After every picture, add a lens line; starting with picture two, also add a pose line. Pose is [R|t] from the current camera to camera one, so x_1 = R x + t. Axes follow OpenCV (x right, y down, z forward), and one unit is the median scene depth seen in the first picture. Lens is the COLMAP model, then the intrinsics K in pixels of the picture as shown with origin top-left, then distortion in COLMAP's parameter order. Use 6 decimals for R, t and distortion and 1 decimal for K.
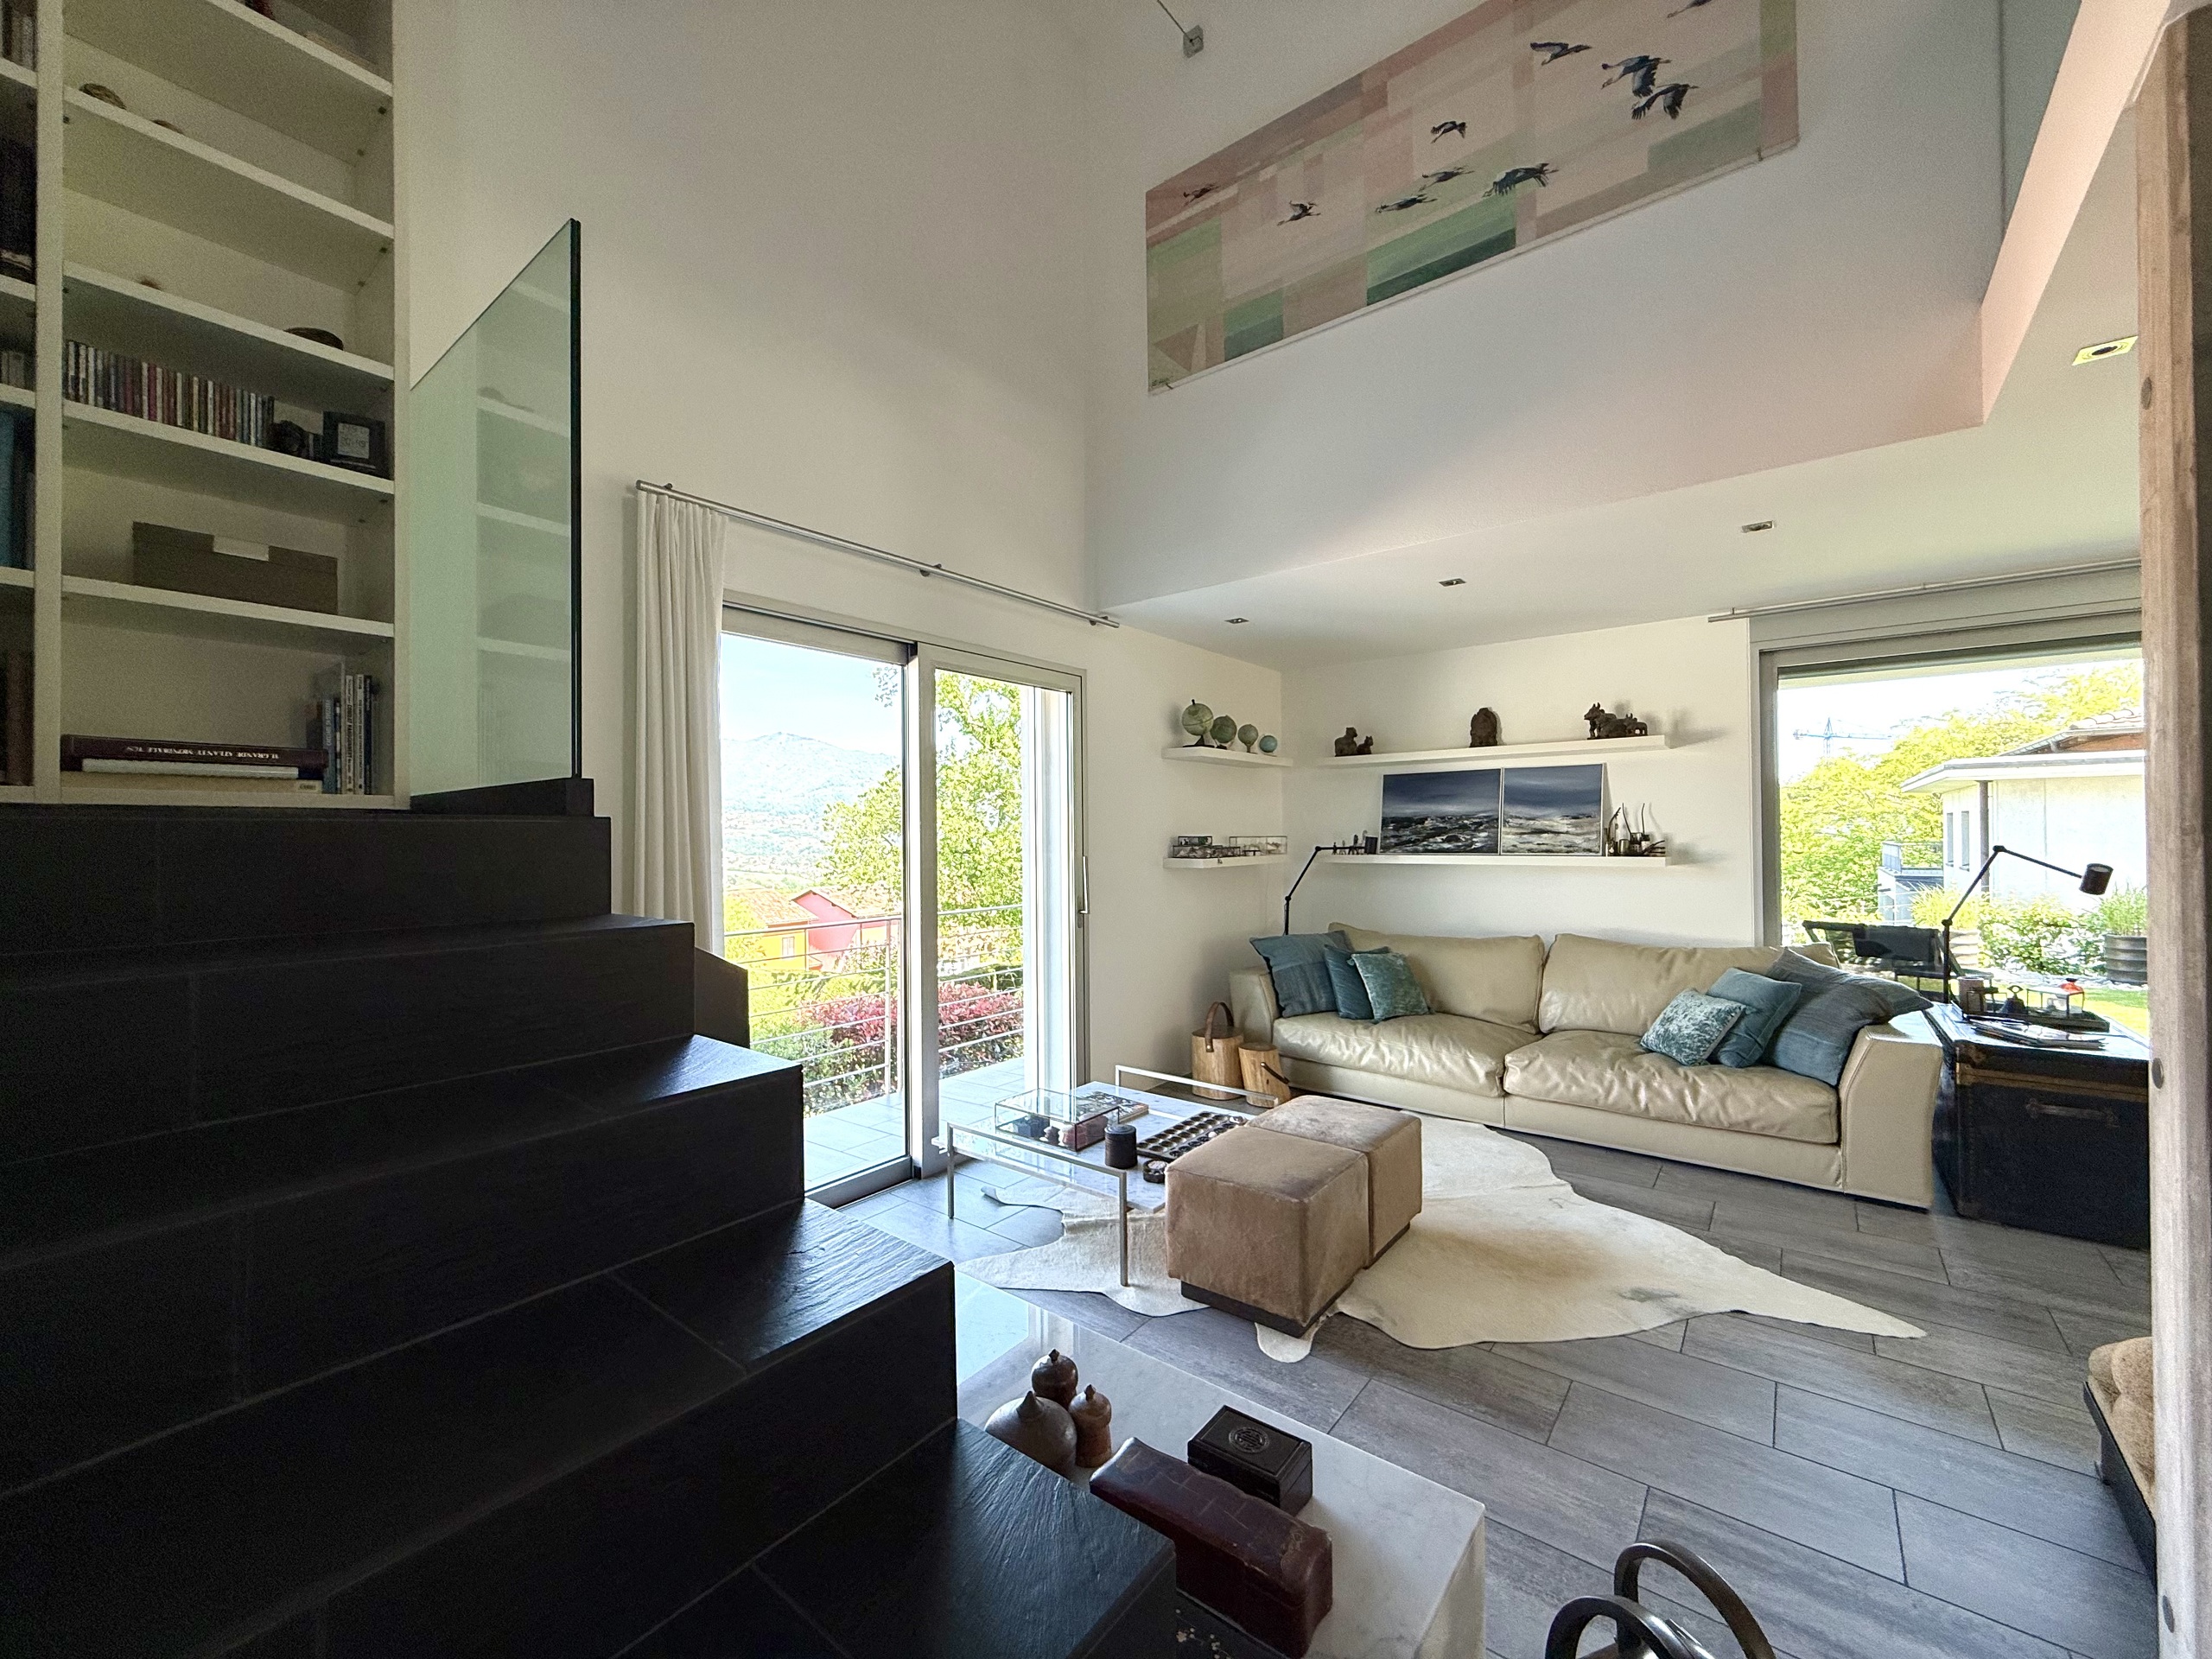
lens RADIAL K [[876.1, 0, 1095.9], [0, 876.1, 822.9], [0, 0, 1]] dist [-0.001155, 0.000076]
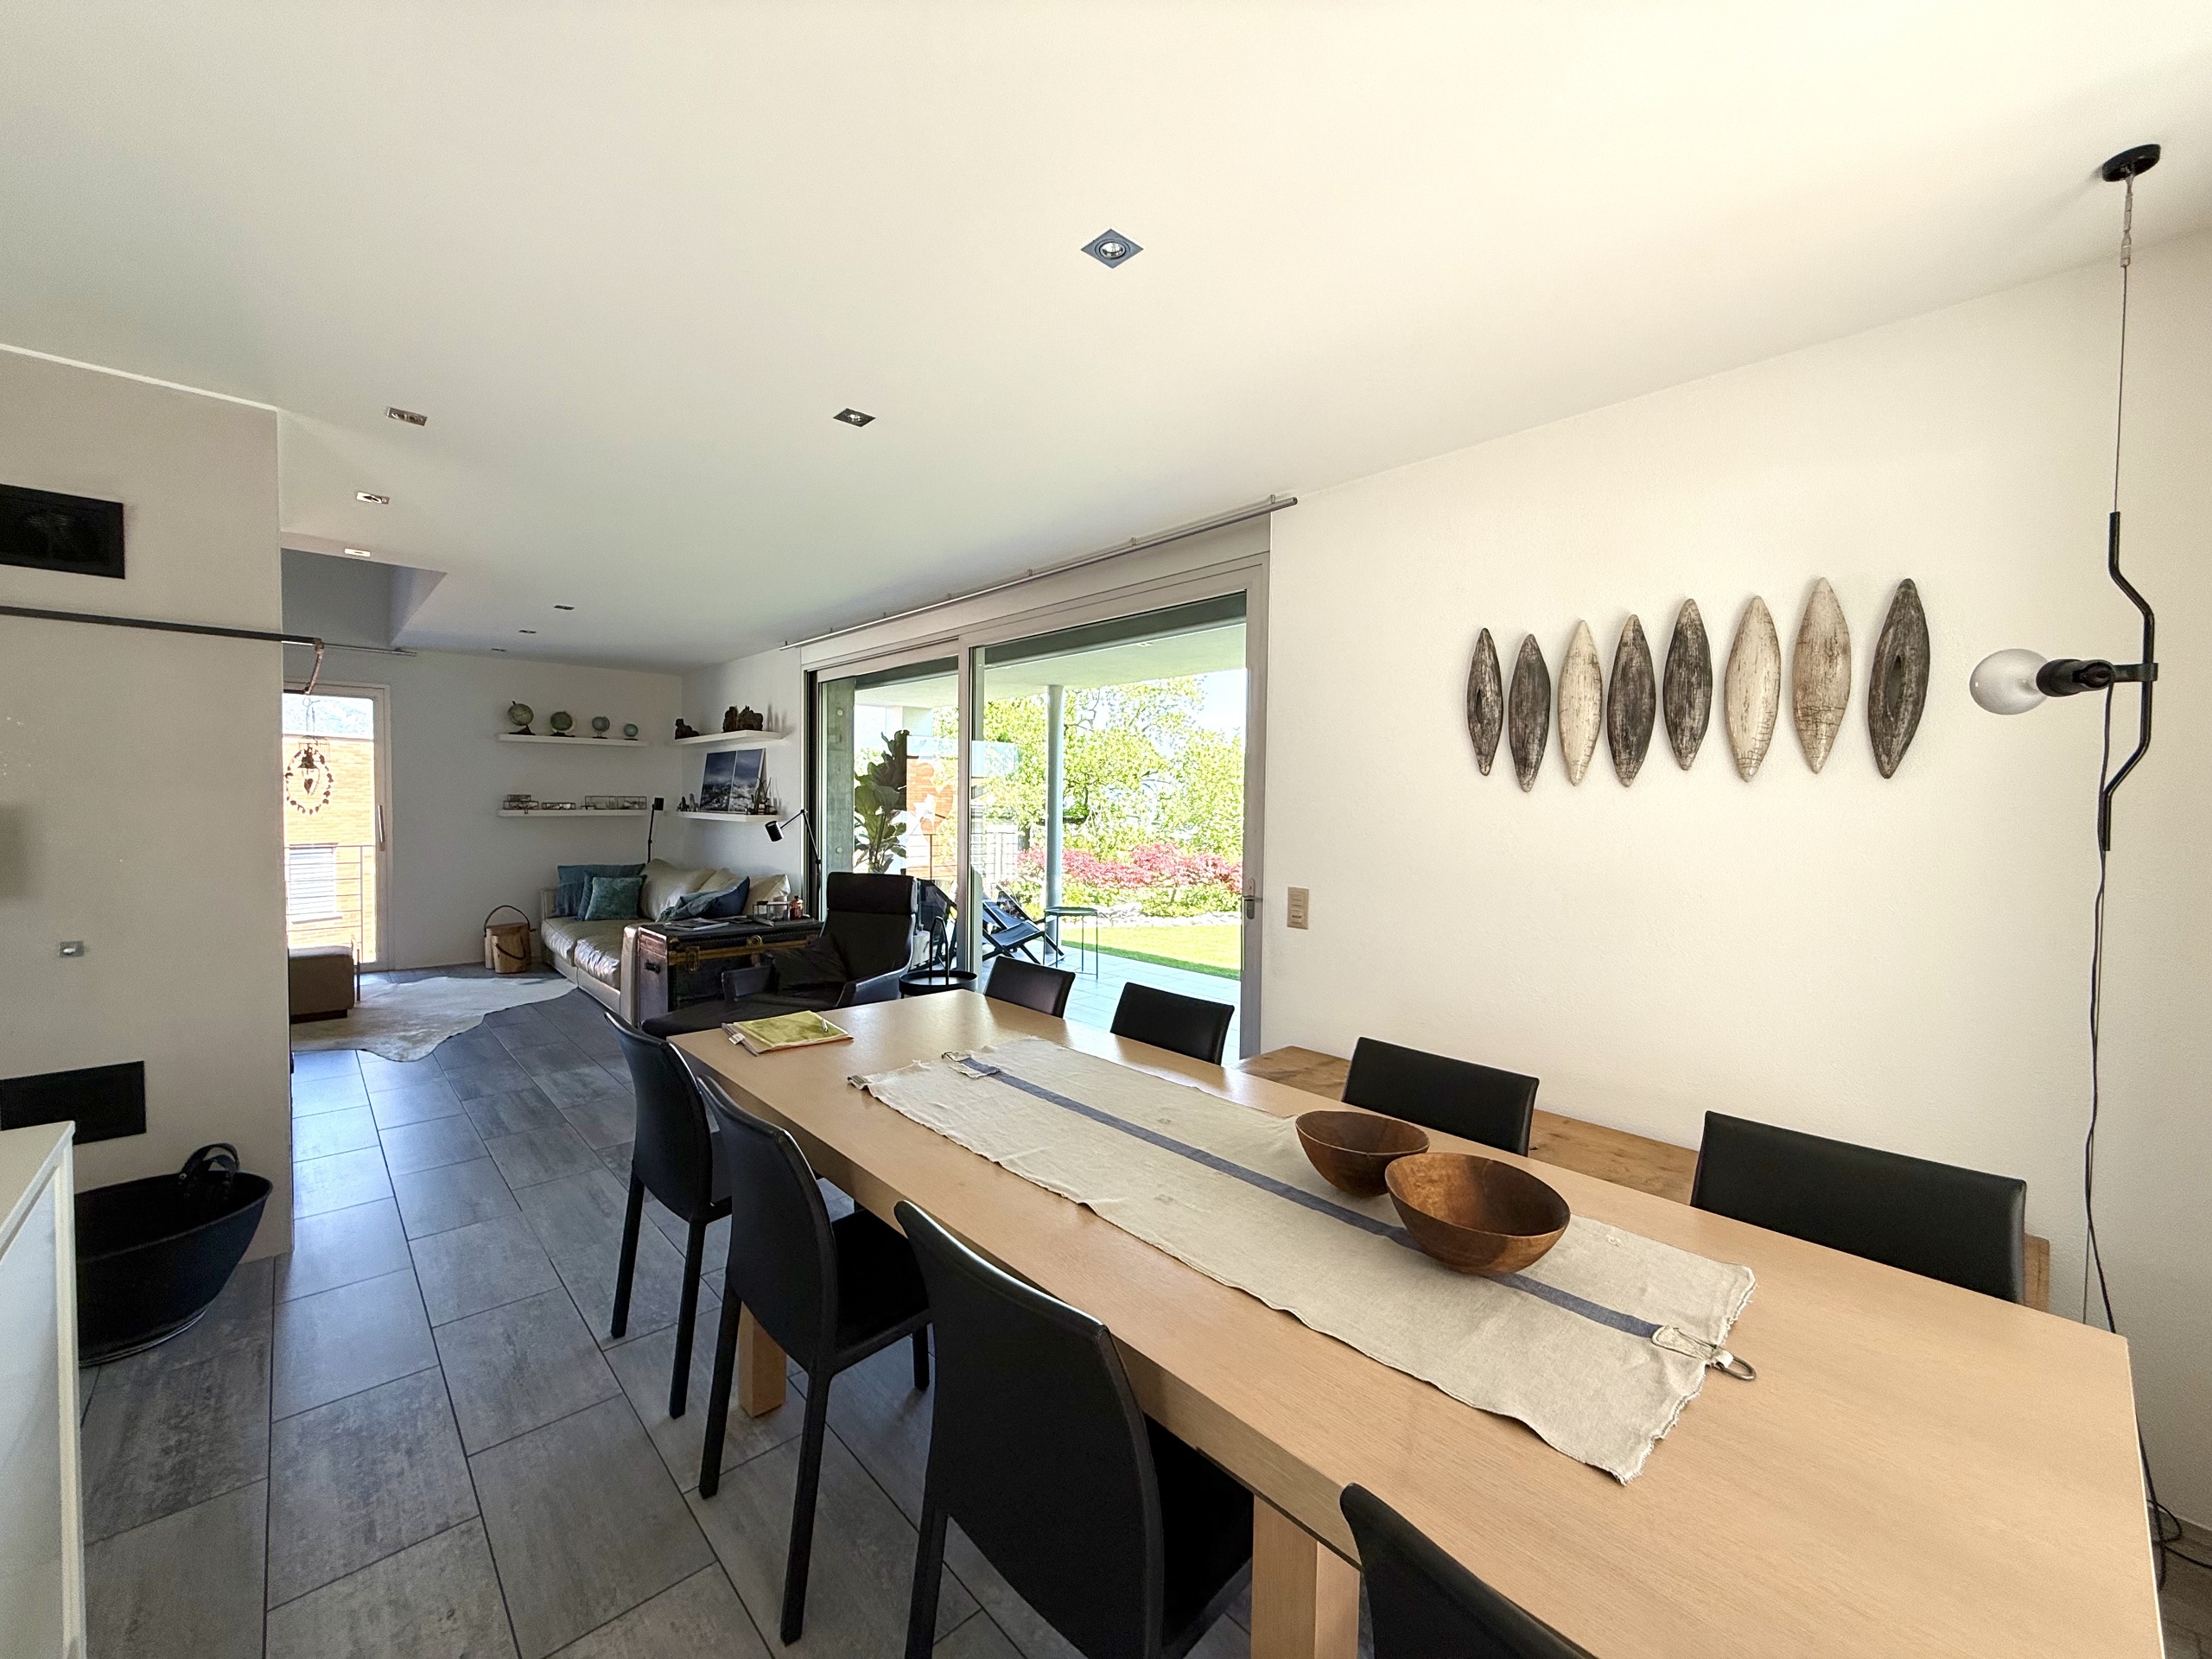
lens RADIAL K [[876.1, 0, 1104.6], [0, 876.1, 827.6], [0, 0, 1]] dist [-0.001155, 0.000076]
pose [[0.989034, 0.026501, -0.145289, 1.298972], [-0.020582, 0.998902, 0.042089, -0.011376], [0.146245, -0.038637, 0.988494, -0.294147]]
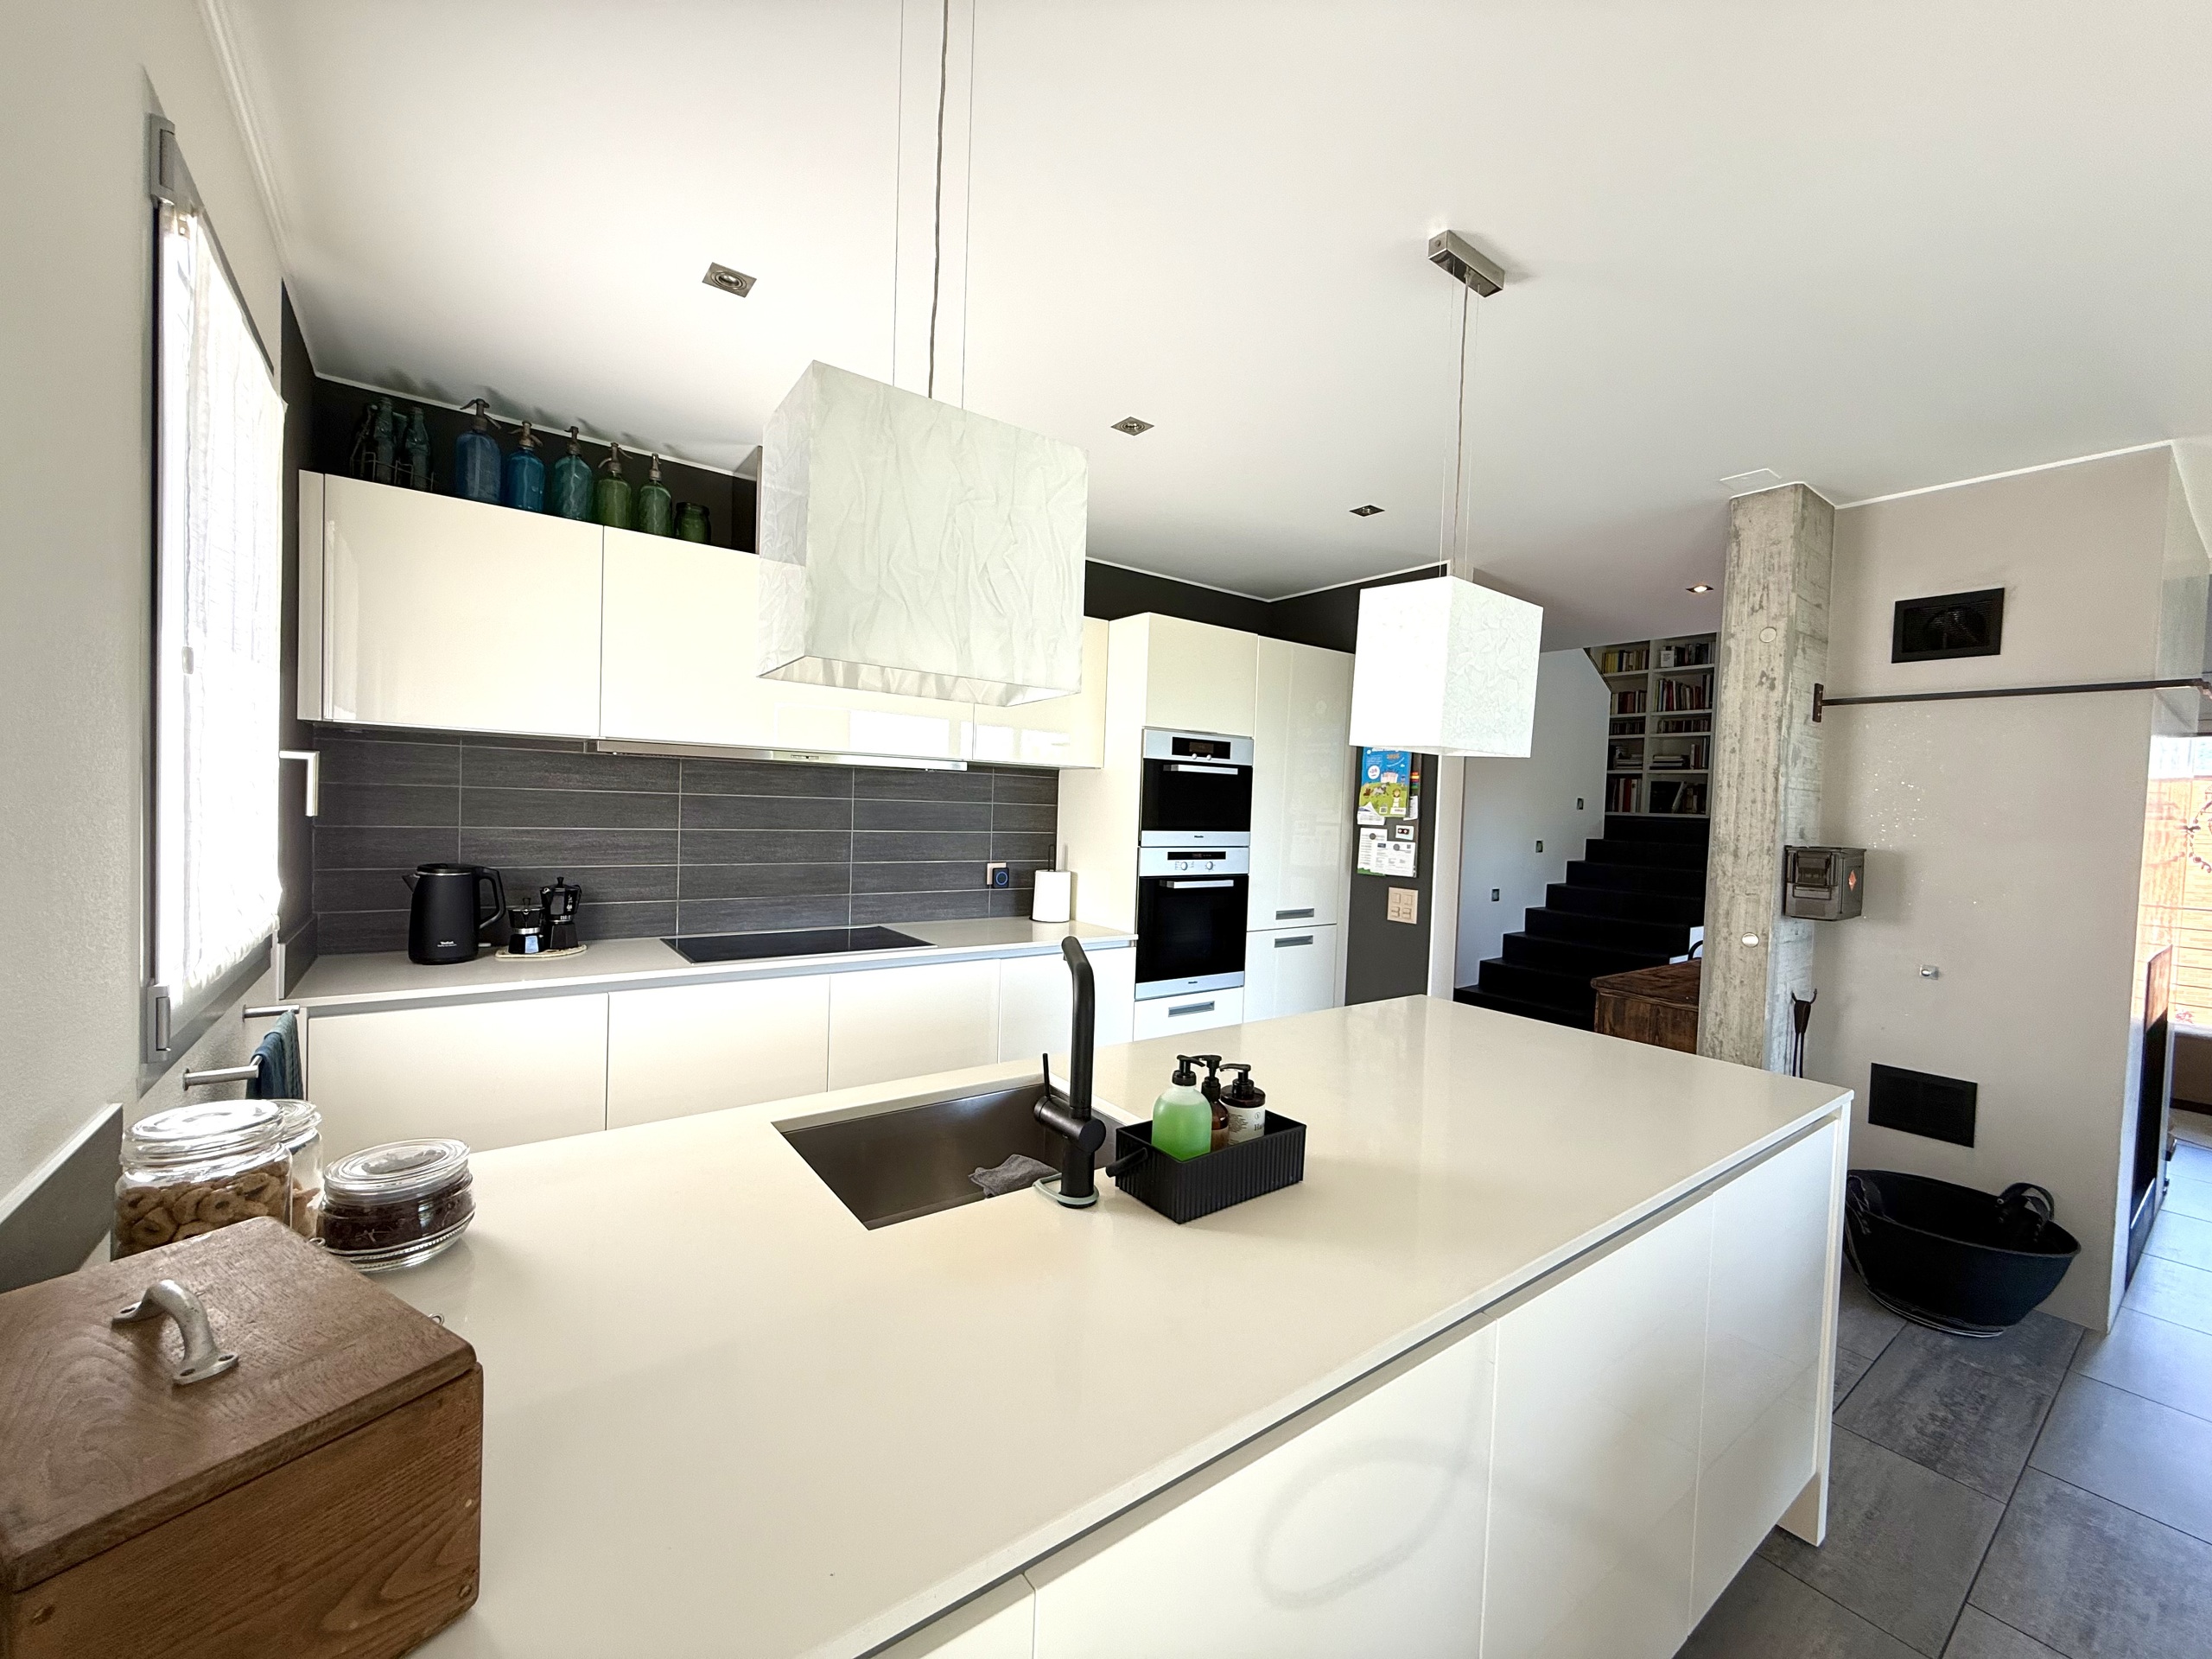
lens RADIAL K [[876.1, 0, 1100.1], [0, 876.1, 828.3], [0, 0, 1]] dist [-0.001155, 0.000076]
pose [[-0.265813, 0.026972, -0.963647, 1.368661], [-0.022825, 0.999152, 0.034262, -0.015056], [0.963754, 0.031102, -0.264972, -0.282647]]
